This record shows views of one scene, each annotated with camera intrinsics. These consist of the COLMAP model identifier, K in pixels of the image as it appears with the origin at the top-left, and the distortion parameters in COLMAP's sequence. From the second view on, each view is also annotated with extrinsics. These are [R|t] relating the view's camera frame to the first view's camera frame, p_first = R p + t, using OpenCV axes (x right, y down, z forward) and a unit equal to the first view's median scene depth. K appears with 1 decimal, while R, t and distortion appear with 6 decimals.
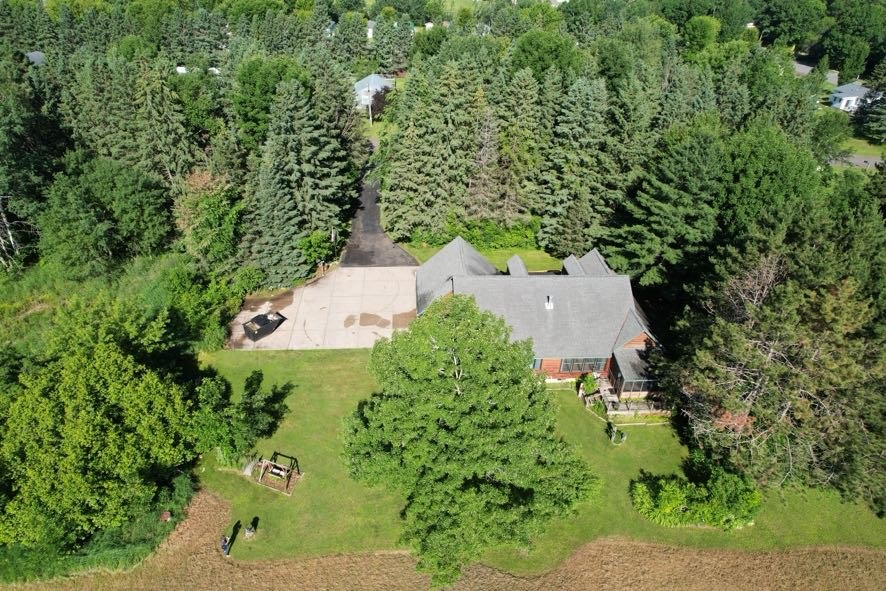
lens RADIAL K [[565.3, 0, 442.8], [0, 565.3, 297.1], [0, 0, 1]] dist [-0.035338, 0.027621]
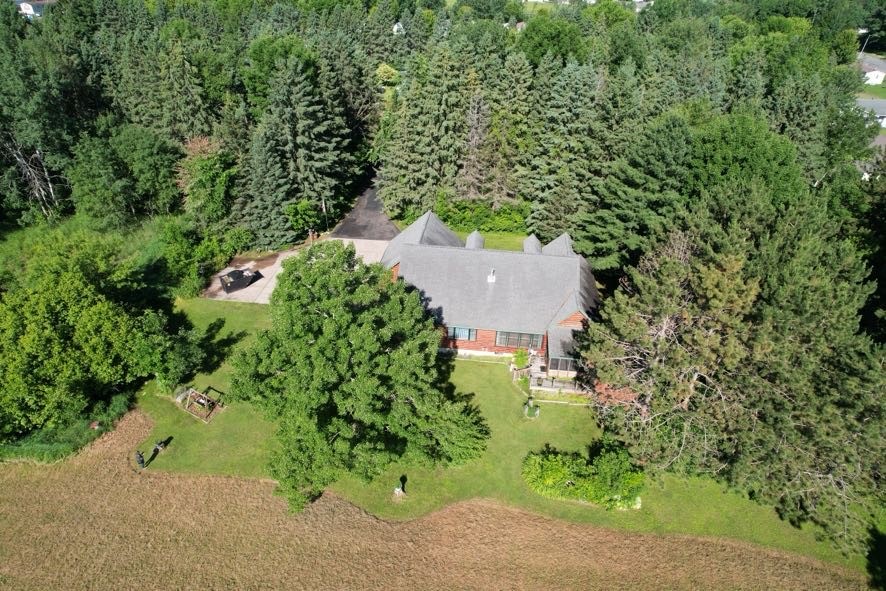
lens RADIAL K [[565.3, 0, 441.7], [0, 565.3, 296.4], [0, 0, 1]] dist [-0.035338, 0.027621]
pose [[0.985196, 0.084648, -0.149075, 0.218168], [-0.086000, 0.996292, -0.002631, 0.048377], [0.148299, 0.015413, 0.988822, -0.010623]]
